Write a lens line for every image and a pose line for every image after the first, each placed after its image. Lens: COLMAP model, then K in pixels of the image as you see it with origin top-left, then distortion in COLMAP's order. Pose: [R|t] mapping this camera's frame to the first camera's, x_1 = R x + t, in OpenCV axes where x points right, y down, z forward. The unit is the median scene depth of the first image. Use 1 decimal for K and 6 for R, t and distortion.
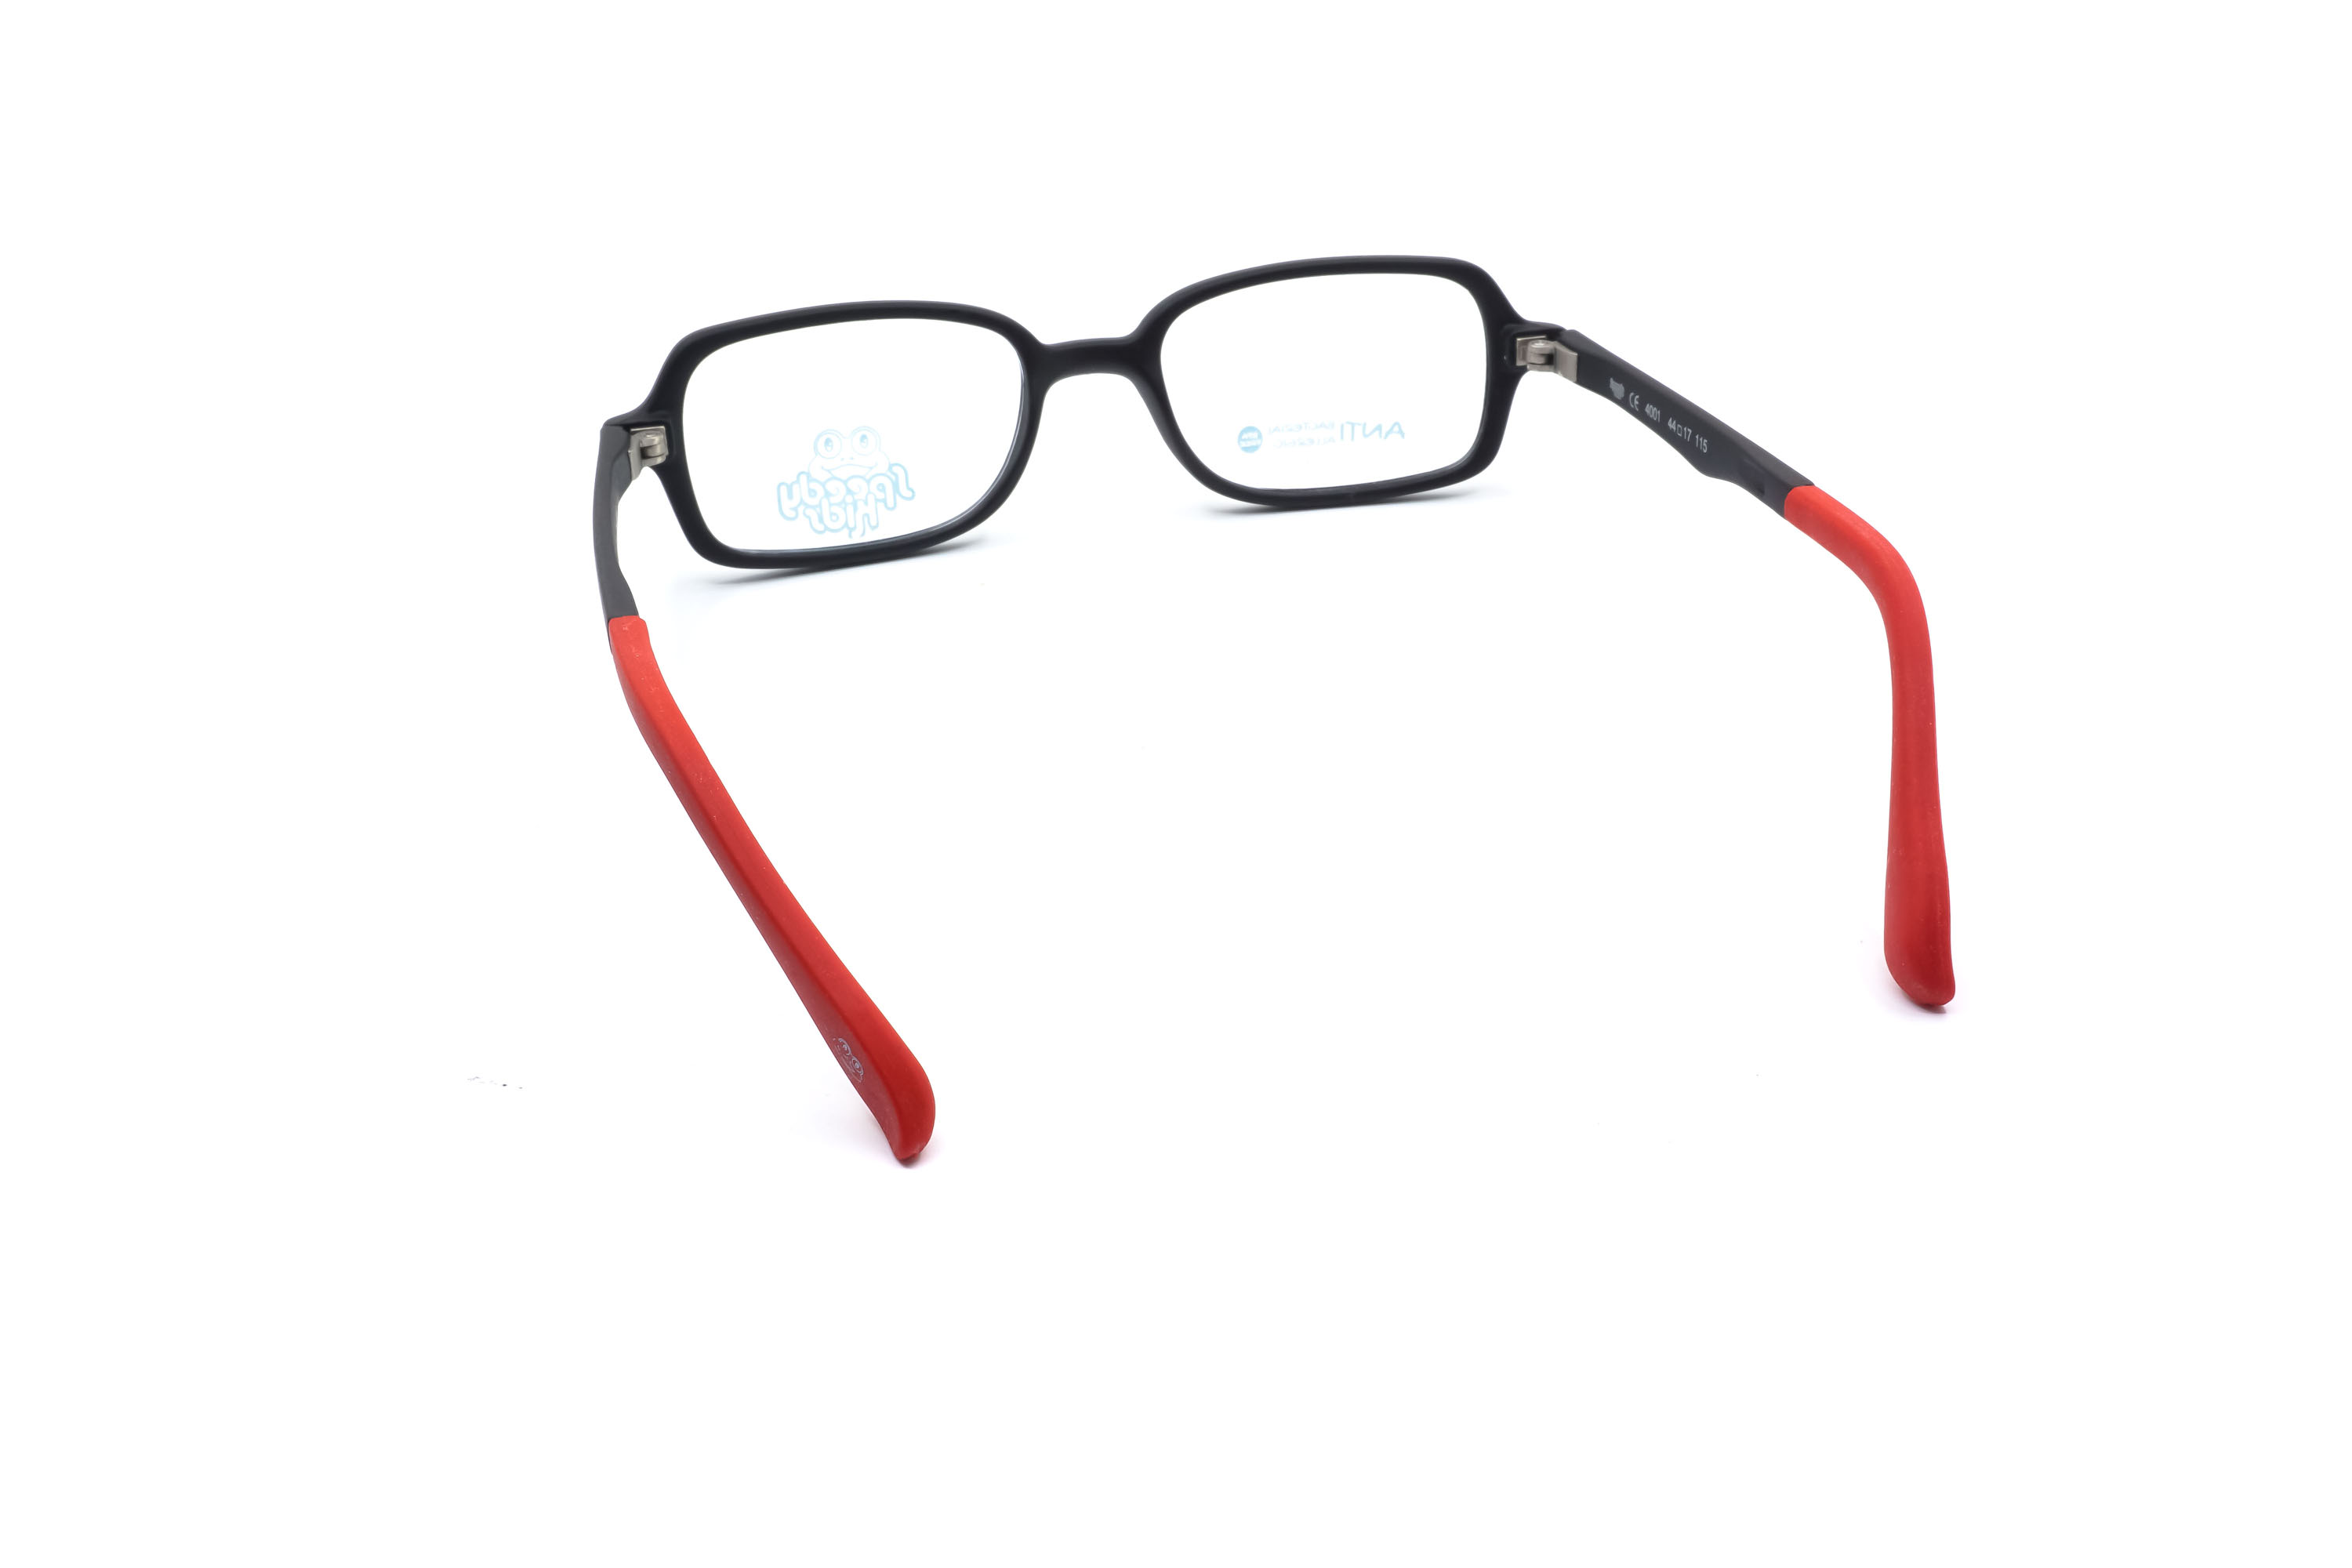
lens RADIAL K [[2380.6, 0, 1179.1], [0, 2380.6, 764.3], [0, 0, 1]] dist [0.022243, 0.000000]
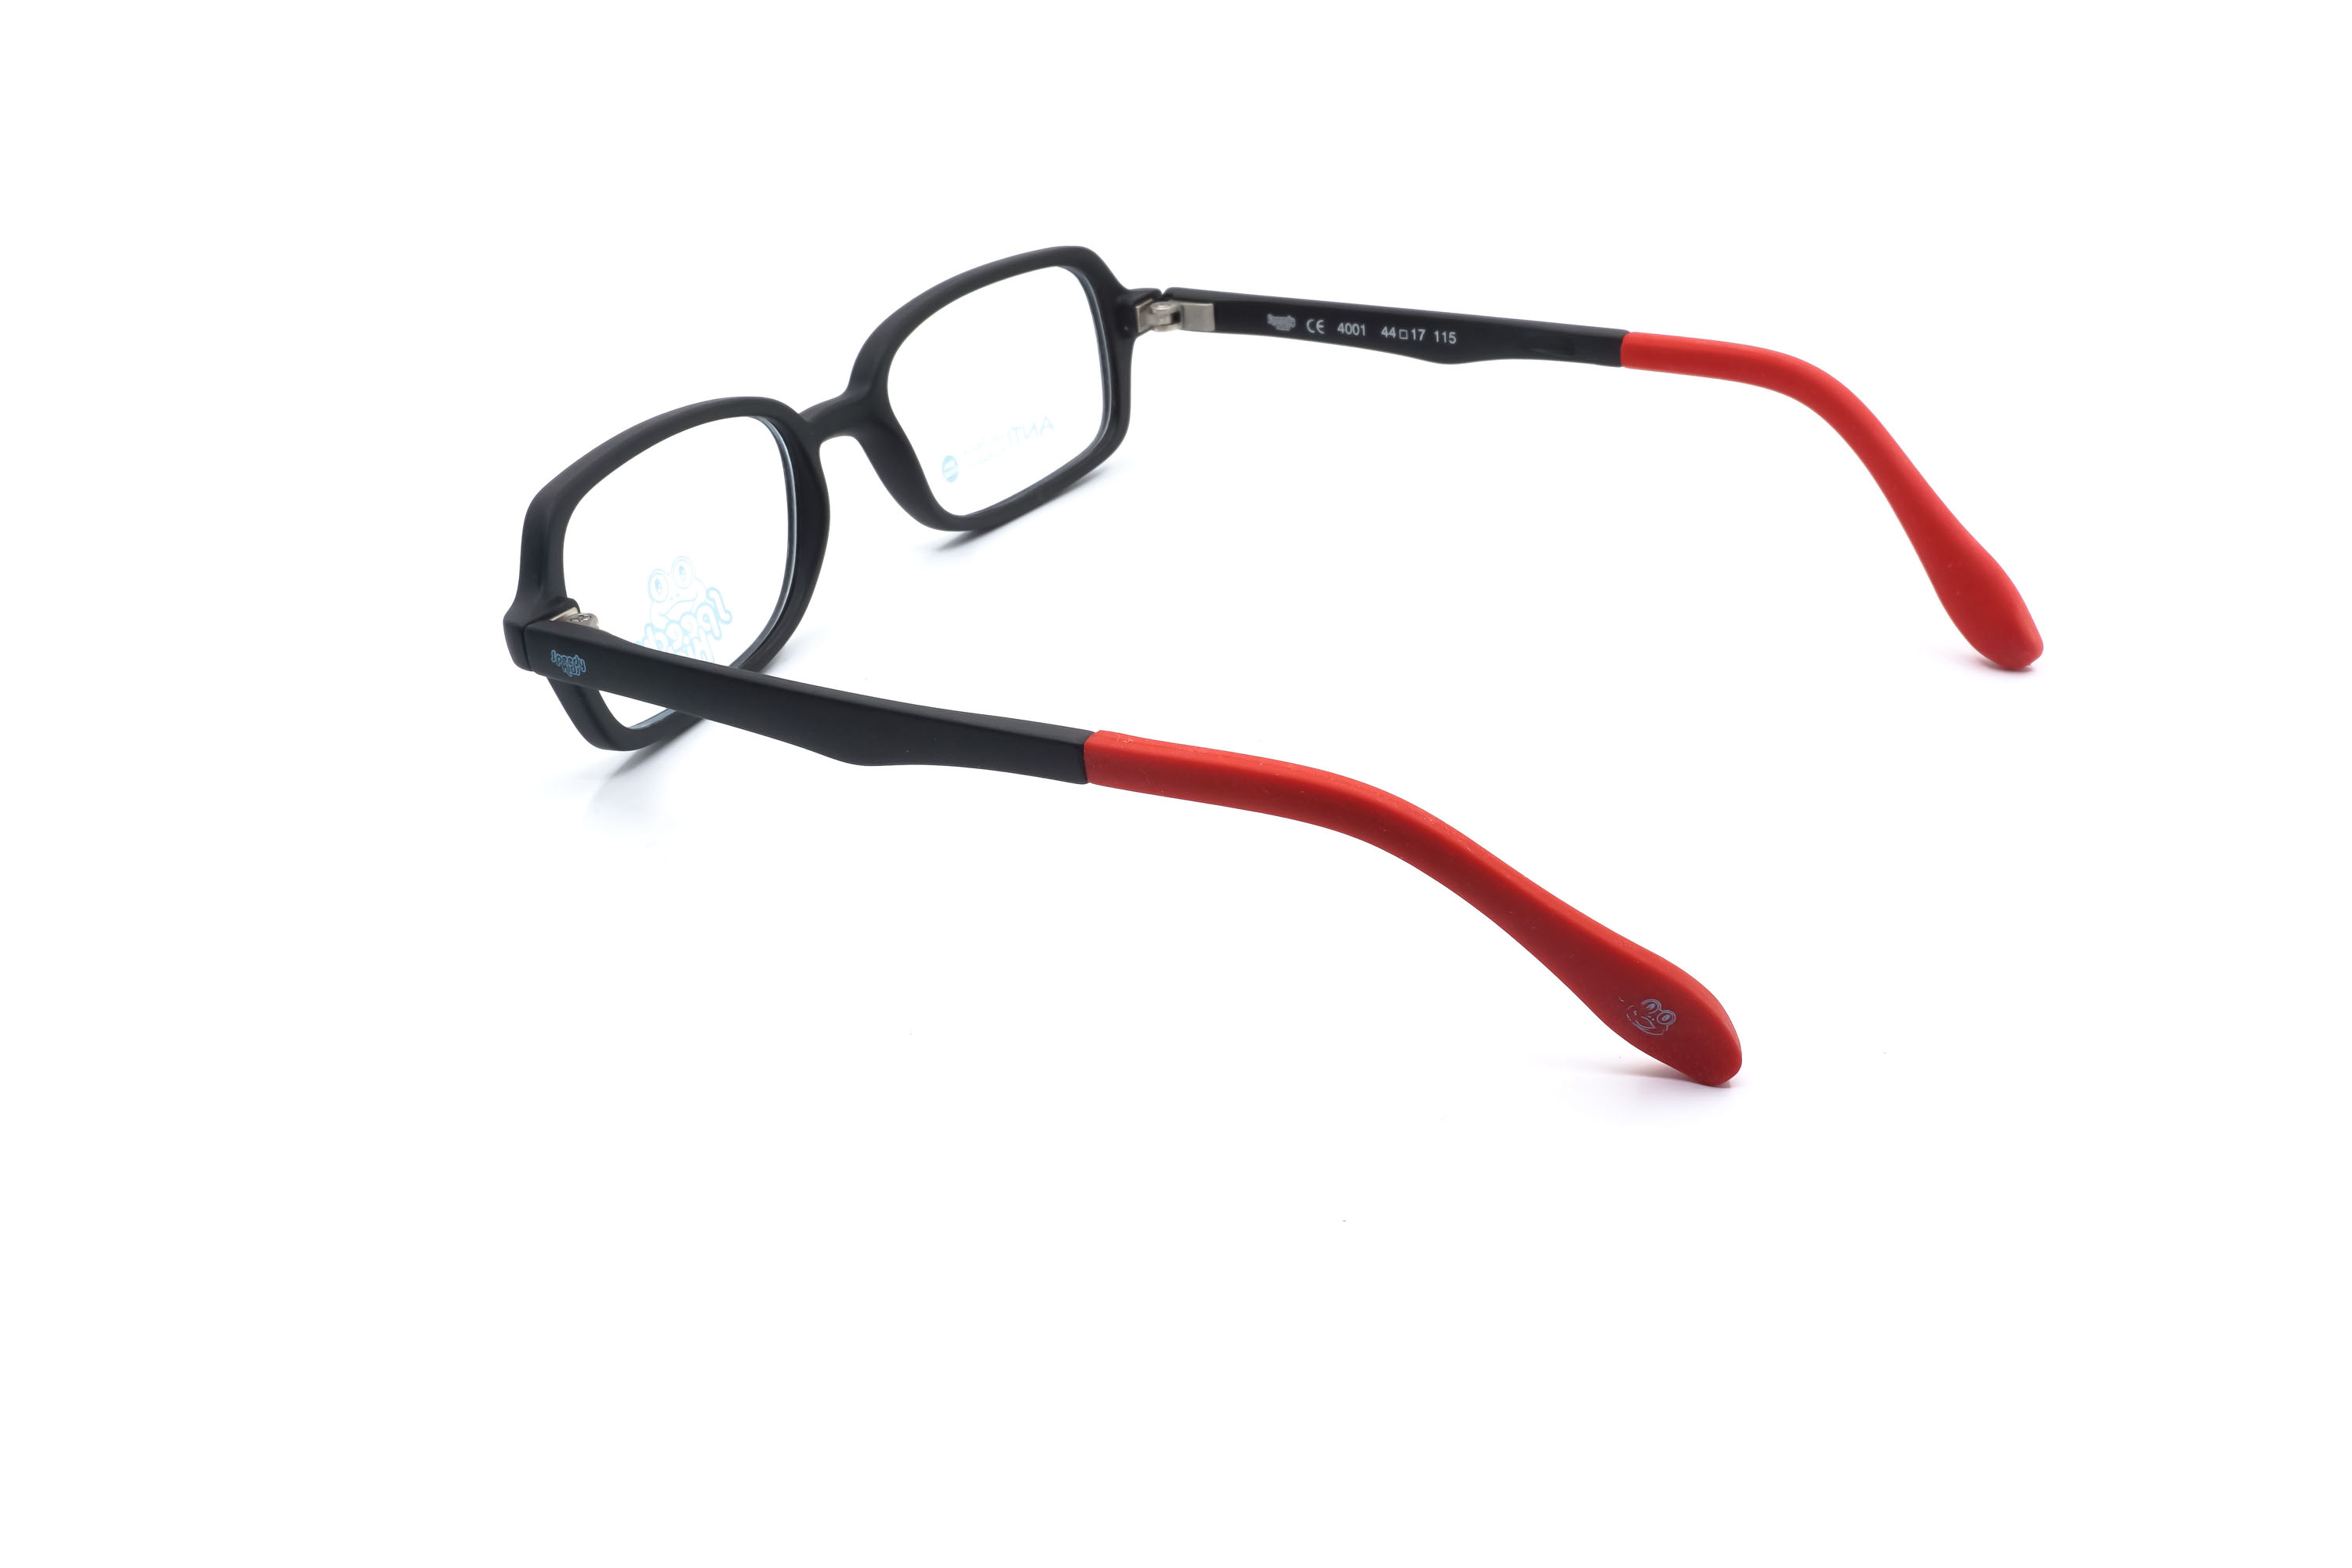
lens RADIAL K [[2380.6, 0, 1184.5], [0, 2380.6, 790.0], [0, 0, 1]] dist [0.022243, 0.000000]
pose [[0.708612, -0.341844, 0.617262, -0.568319], [0.343996, 0.931170, 0.120785, -0.102513], [-0.616065, 0.126746, 0.777431, 0.208622]]
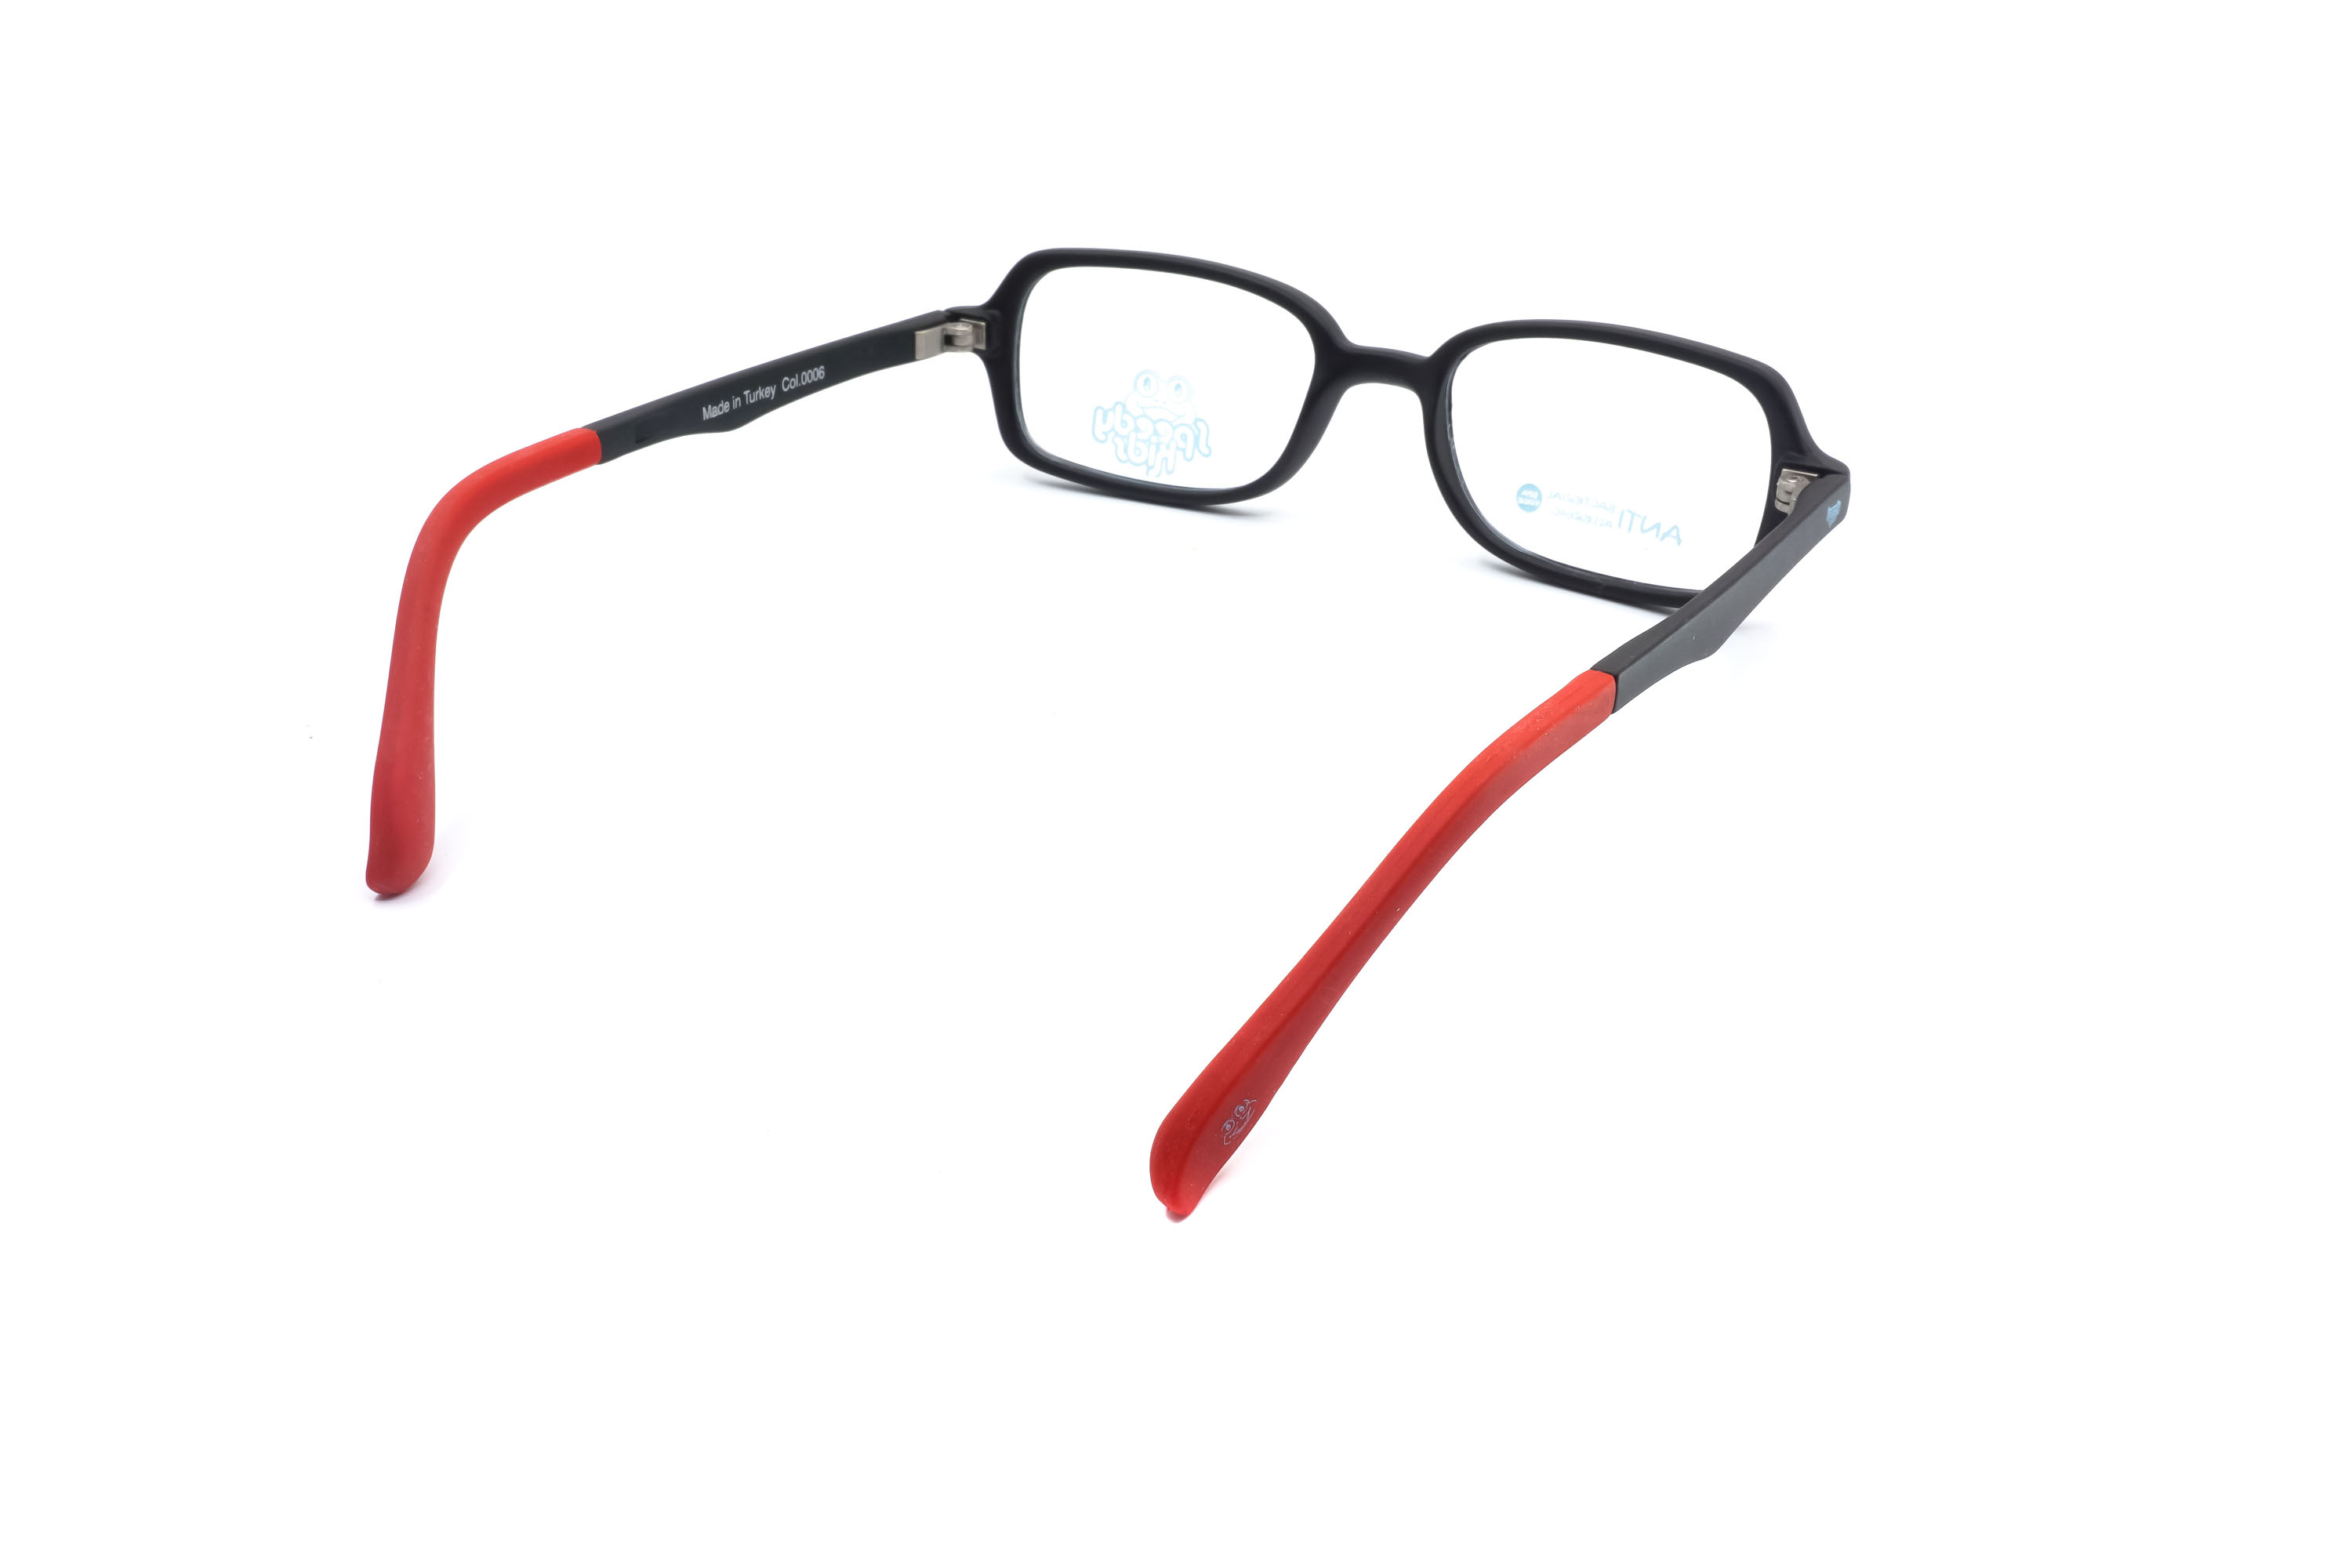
lens RADIAL K [[2380.6, 0, 1185.5], [0, 2380.6, 775.7], [0, 0, 1]] dist [0.022243, 0.000000]
pose [[0.699748, 0.344678, -0.625740, 0.582005], [-0.344753, 0.930090, 0.126796, -0.110909], [0.625698, 0.127001, 0.769658, 0.213263]]
